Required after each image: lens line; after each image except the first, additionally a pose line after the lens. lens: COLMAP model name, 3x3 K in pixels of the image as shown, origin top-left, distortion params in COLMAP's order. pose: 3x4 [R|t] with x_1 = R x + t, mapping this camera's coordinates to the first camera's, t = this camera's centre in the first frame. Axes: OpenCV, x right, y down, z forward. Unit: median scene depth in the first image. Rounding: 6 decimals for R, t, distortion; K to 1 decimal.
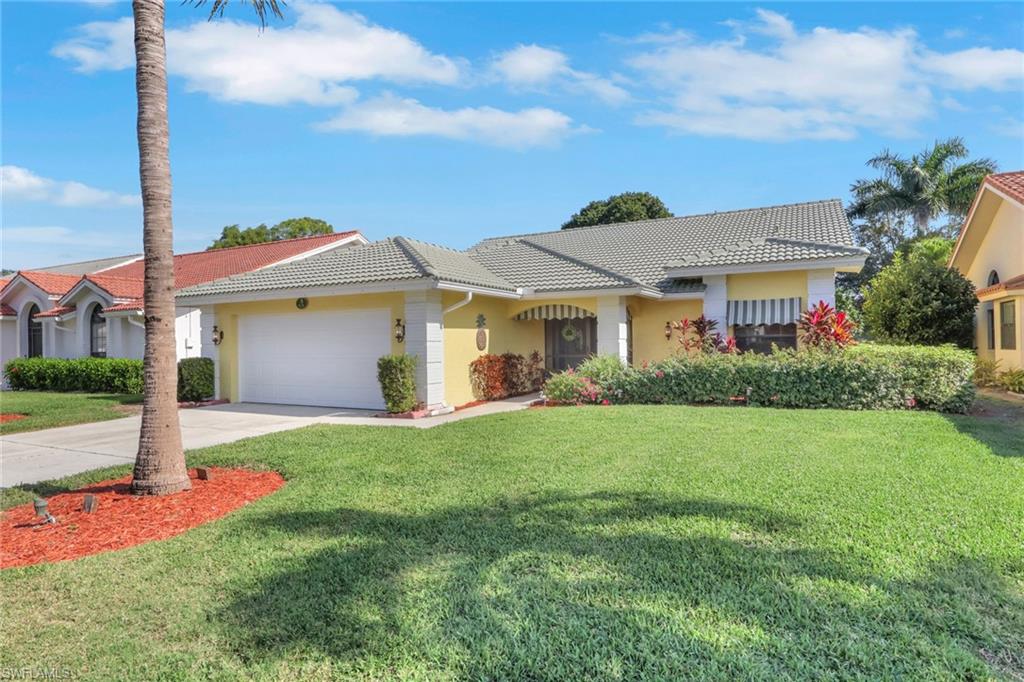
lens RADIAL K [[501.8, 0, 513.0], [0, 501.8, 339.3], [0, 0, 1]] dist [-0.000613, -0.000082]
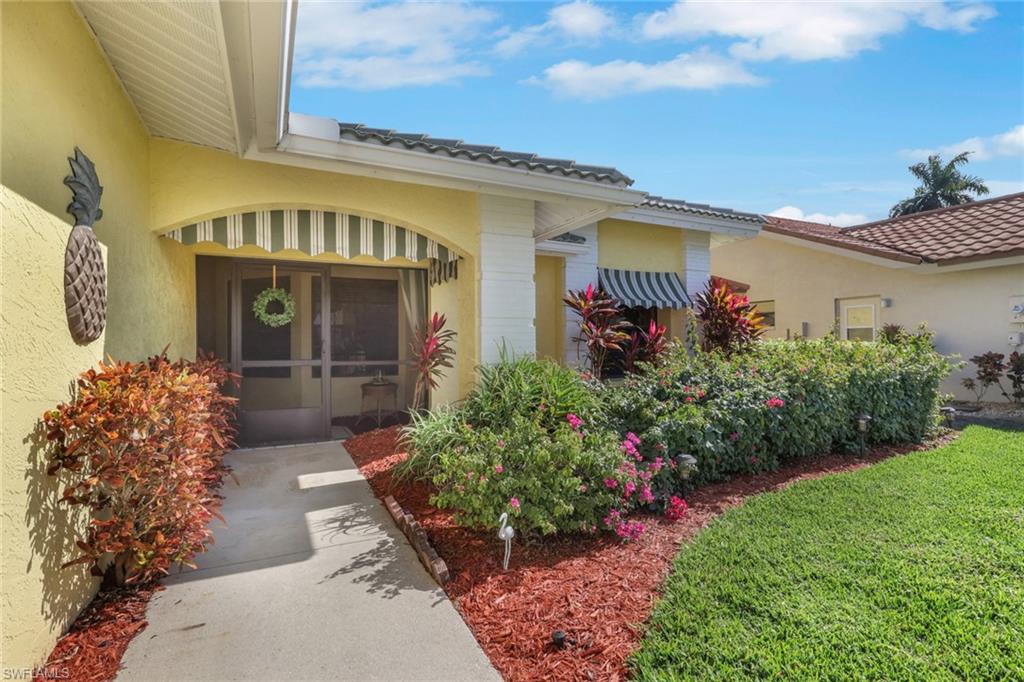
lens RADIAL K [[501.8, 0, 513.1], [0, 501.8, 342.7], [0, 0, 1]] dist [-0.000613, -0.000082]
pose [[0.633614, 0.005439, 0.773630, -0.103883], [-0.005148, 0.999983, -0.002813, 0.020483], [-0.773632, -0.002200, 0.633631, 0.730878]]
